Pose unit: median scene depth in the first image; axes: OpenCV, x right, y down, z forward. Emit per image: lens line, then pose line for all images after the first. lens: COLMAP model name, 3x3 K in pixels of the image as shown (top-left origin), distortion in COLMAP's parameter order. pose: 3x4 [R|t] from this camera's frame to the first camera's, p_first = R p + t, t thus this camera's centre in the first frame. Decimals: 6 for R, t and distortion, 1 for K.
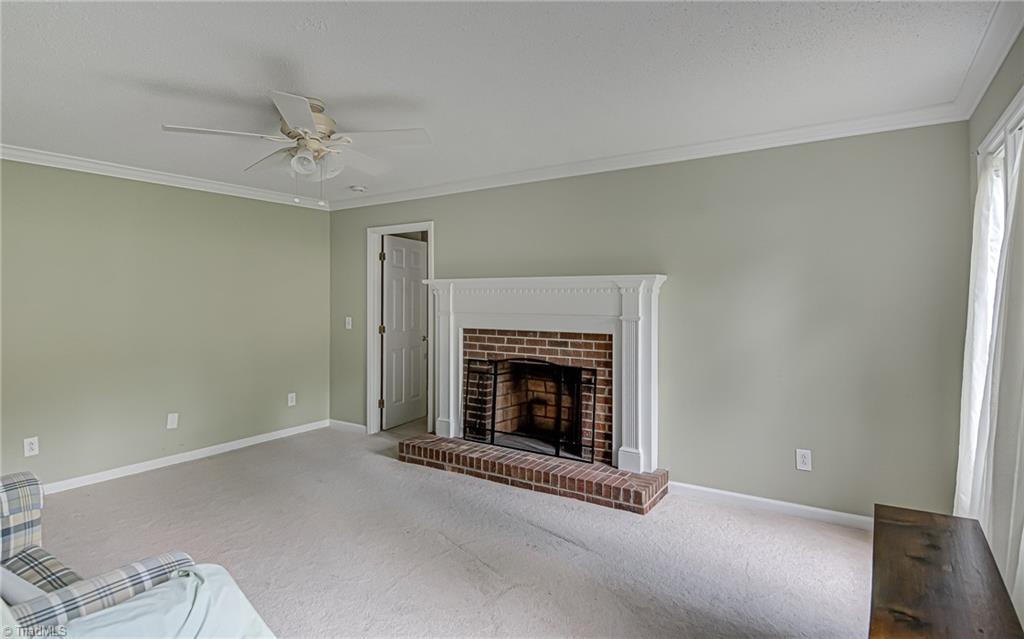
lens RADIAL K [[542.0, 0, 529.8], [0, 542.0, 294.7], [0, 0, 1]] dist [0.003214, -0.000008]
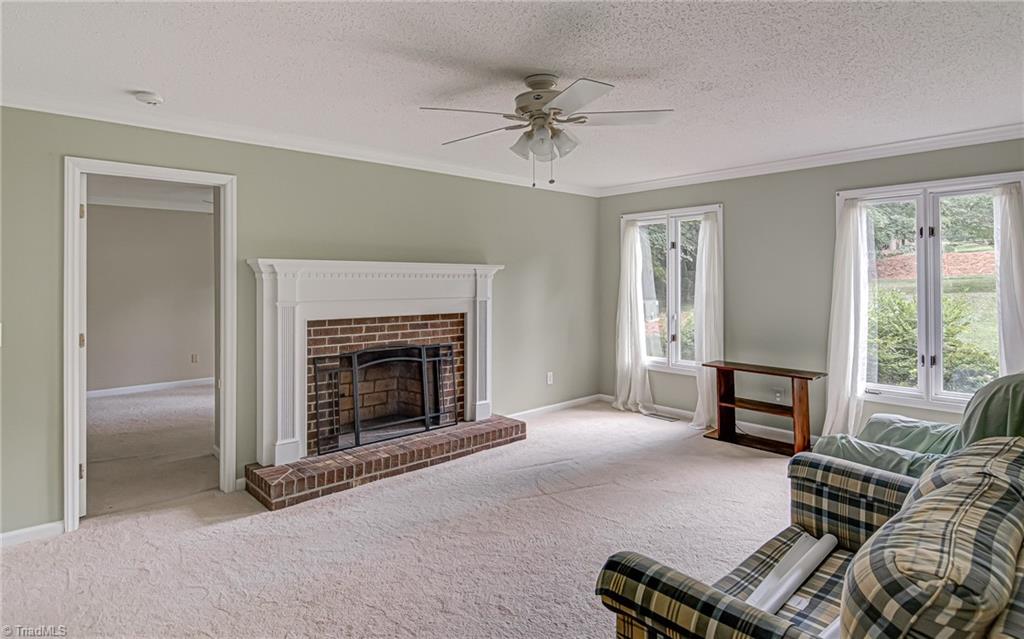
lens RADIAL K [[542.0, 0, 512.4], [0, 542.0, 281.4], [0, 0, 1]] dist [0.003214, -0.000008]
pose [[0.252103, -0.004781, 0.967689, -0.915099], [-0.006934, 0.999953, 0.006747, -0.005339], [-0.967675, -0.008411, 0.252058, 0.550458]]
